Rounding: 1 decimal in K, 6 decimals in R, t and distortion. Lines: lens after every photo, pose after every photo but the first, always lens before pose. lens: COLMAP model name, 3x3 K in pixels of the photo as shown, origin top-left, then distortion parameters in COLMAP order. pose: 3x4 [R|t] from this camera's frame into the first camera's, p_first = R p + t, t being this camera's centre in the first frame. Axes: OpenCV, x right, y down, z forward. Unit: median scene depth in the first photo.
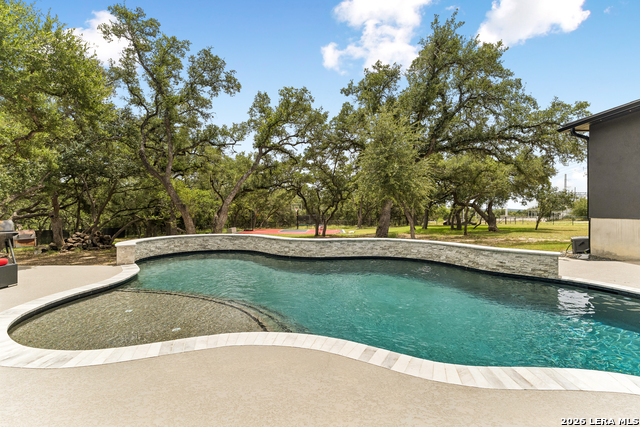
lens RADIAL K [[290.9, 0, 322.3], [0, 290.9, 210.2], [0, 0, 1]] dist [-0.000381, 0.000122]
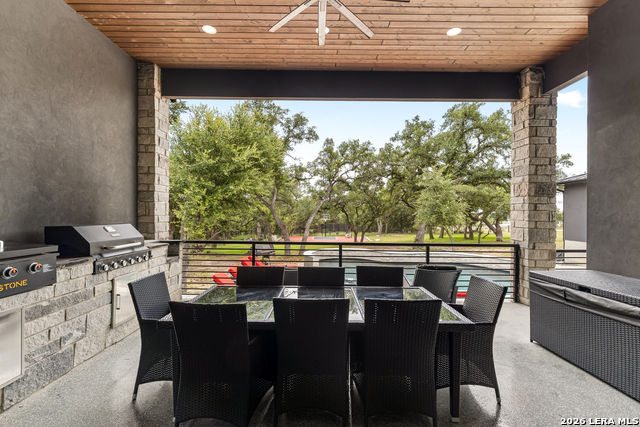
lens RADIAL K [[290.9, 0, 321.4], [0, 290.9, 214.8], [0, 0, 1]] dist [-0.000381, 0.000122]
pose [[0.999992, 0.003831, -0.001235, -0.273868], [-0.003823, 0.999973, 0.006313, -0.071572], [0.001259, -0.006308, 0.999979, -0.385576]]
